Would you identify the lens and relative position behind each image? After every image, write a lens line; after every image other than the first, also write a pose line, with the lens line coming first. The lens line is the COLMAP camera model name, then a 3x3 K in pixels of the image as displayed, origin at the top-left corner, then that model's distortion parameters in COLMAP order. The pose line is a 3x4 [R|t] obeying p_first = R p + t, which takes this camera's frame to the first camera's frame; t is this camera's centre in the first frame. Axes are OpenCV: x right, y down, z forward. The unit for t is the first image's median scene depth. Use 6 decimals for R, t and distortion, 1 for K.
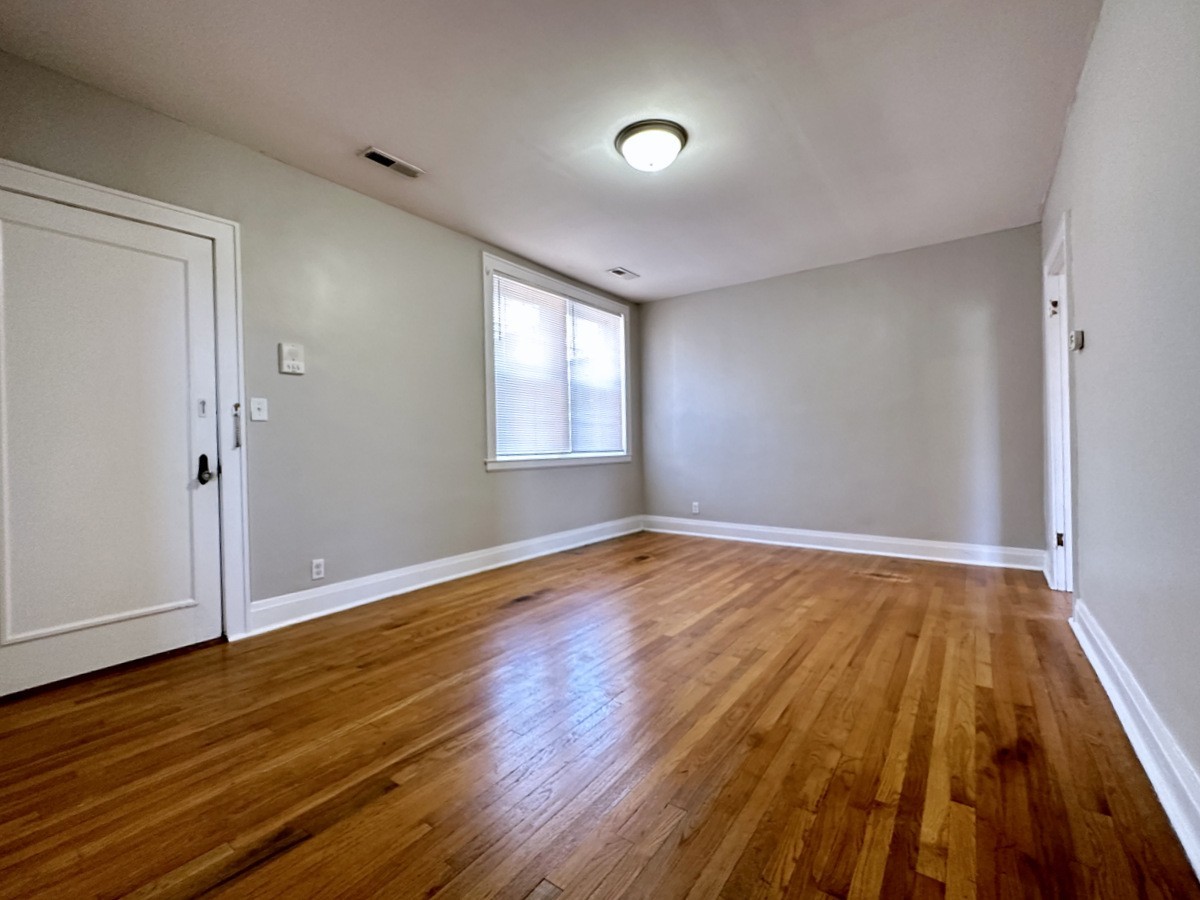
lens RADIAL K [[484.3, 0, 609.6], [0, 484.3, 451.2], [0, 0, 1]] dist [-0.002306, -0.000164]
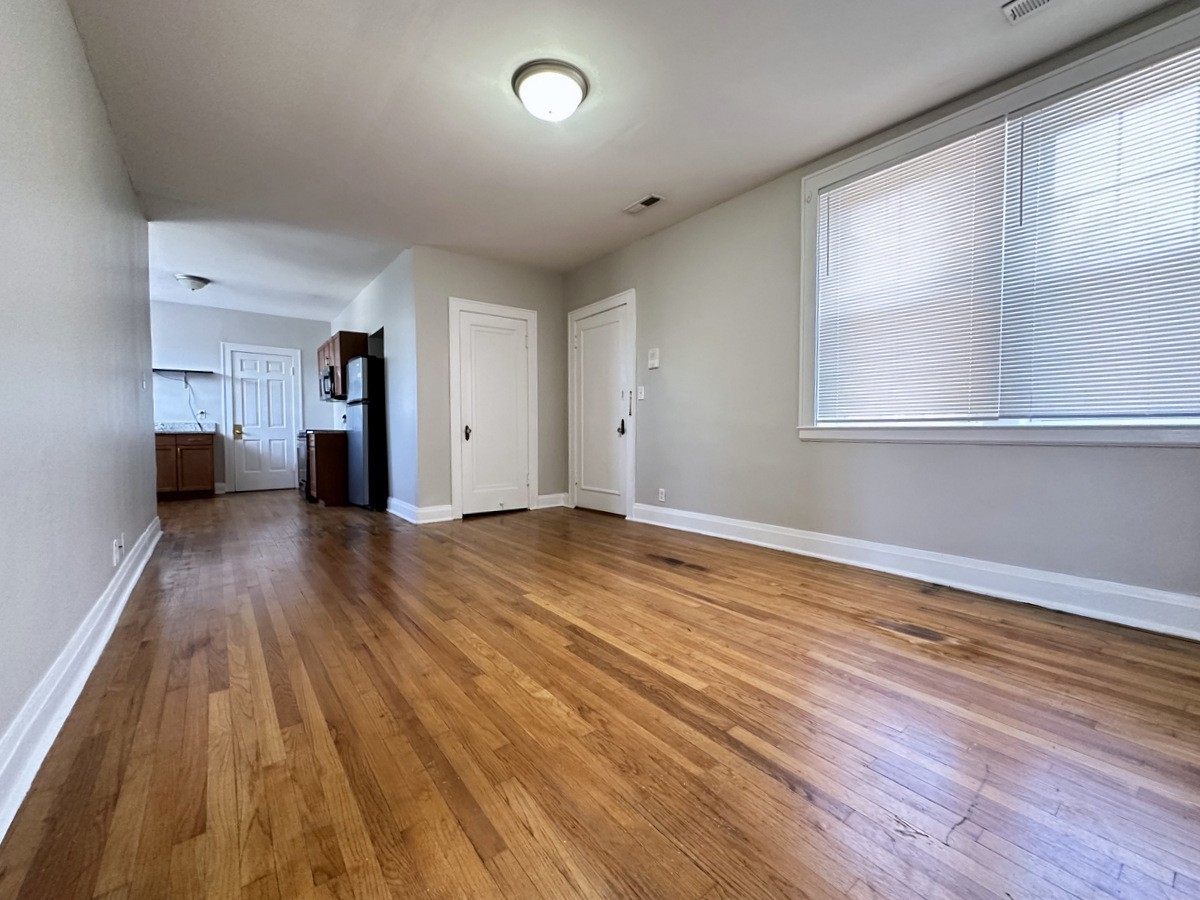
lens RADIAL K [[484.3, 0, 609.6], [0, 484.3, 451.2], [0, 0, 1]] dist [-0.002306, -0.000164]
pose [[-0.235688, 0.067500, -0.969482, 0.944529], [0.004743, 0.997653, 0.068308, 0.000826], [0.971817, 0.011501, -0.235455, 1.248795]]
